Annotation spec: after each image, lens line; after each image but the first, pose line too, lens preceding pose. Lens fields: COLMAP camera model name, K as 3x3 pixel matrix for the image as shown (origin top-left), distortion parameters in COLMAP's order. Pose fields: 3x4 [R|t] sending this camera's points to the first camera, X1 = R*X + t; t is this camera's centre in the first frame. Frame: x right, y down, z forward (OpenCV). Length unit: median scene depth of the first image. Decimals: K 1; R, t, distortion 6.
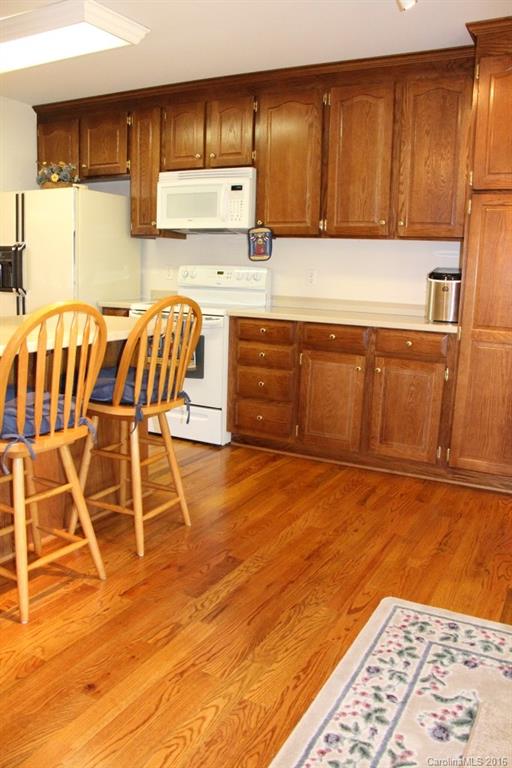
lens RADIAL K [[635.3, 0, 256.0], [0, 635.3, 384.0], [0, 0, 1]] dist [-0.181109, 0.158724]
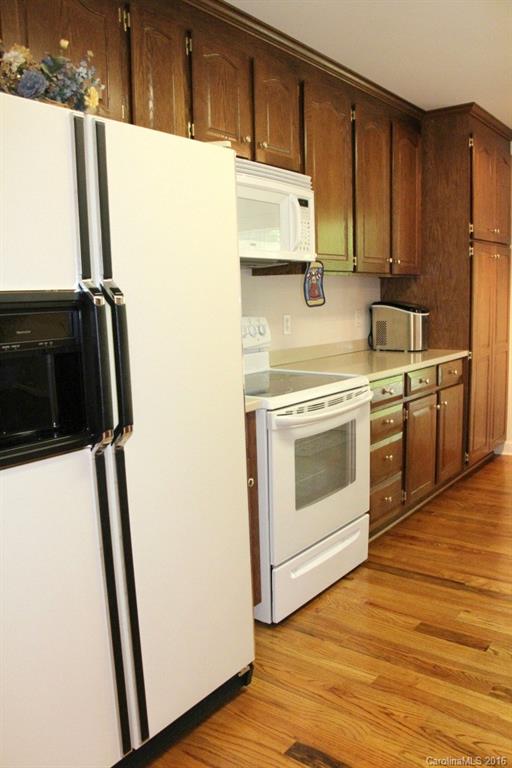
lens RADIAL K [[641.8, 0, 256.2], [0, 641.8, 409.7], [0, 0, 1]] dist [-0.192750, 0.160453]
pose [[0.160044, -0.207175, 0.965124, -0.871535], [0.206550, 0.963112, 0.172491, -0.259570], [-0.965258, 0.171740, 0.196933, 1.102190]]
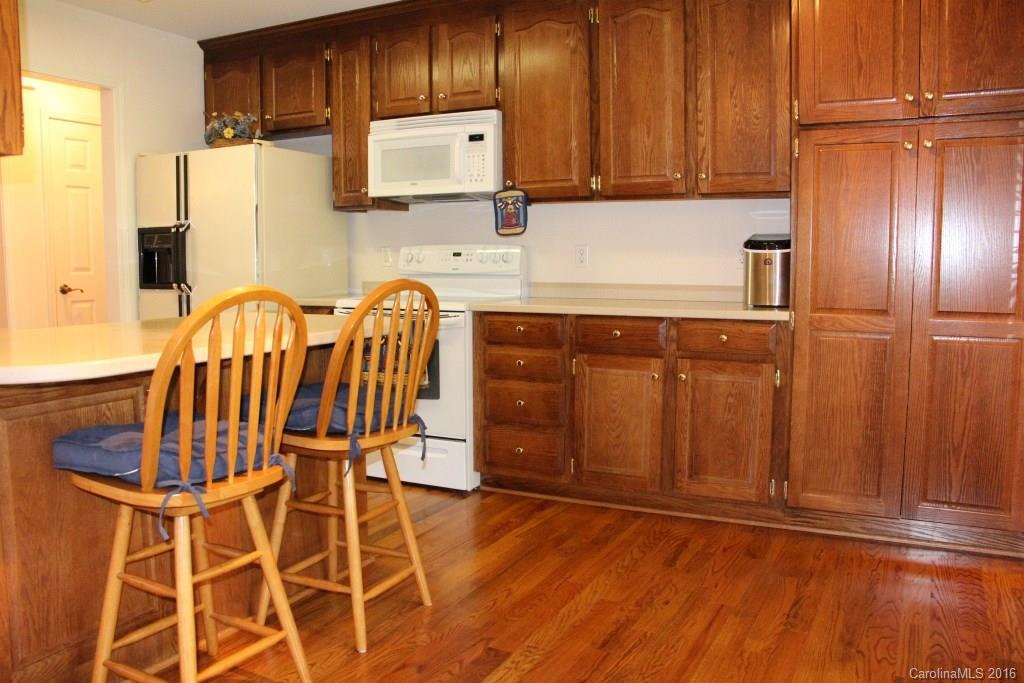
lens RADIAL K [[847.1, 0, 516.4], [0, 847.1, 337.7], [0, 0, 1]] dist [-0.181109, 0.158724]
pose [[0.999158, -0.035950, 0.019787, -0.013443], [0.037517, 0.995629, -0.085529, 0.008604], [-0.016625, 0.086199, 0.996139, 0.039377]]
